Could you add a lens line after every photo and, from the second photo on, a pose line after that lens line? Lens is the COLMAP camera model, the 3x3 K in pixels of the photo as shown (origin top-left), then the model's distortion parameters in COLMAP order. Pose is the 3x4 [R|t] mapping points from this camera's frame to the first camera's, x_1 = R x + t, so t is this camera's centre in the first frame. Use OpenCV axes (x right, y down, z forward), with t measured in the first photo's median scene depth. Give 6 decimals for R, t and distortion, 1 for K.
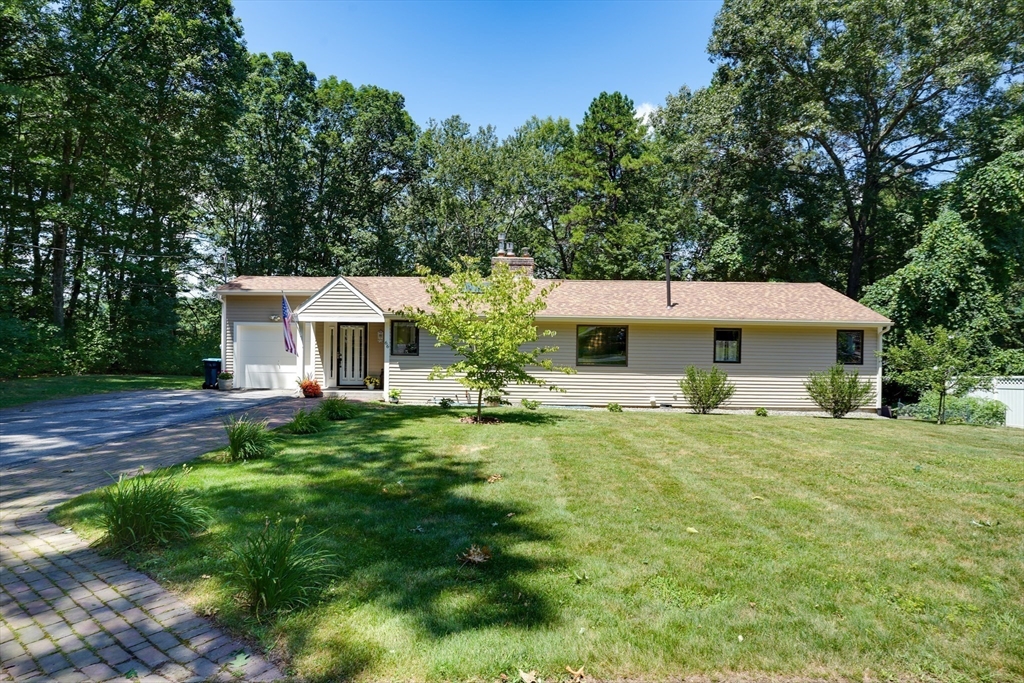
lens RADIAL K [[592.4, 0, 512.8], [0, 592.4, 328.0], [0, 0, 1]] dist [-0.083171, 0.041461]
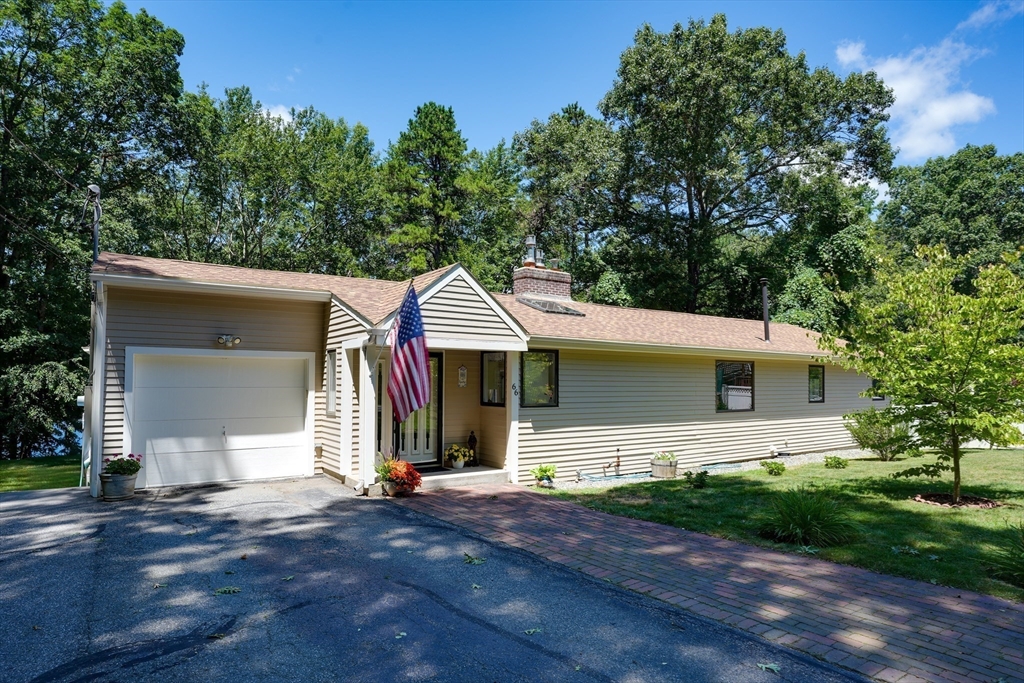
lens RADIAL K [[592.4, 0, 512.8], [0, 592.4, 328.0], [0, 0, 1]] dist [-0.083171, 0.041461]
pose [[0.819744, 0.043058, 0.571109, -0.485130], [0.000461, 0.997120, -0.075839, 0.010018], [-0.572729, 0.062432, 0.817364, 0.453427]]
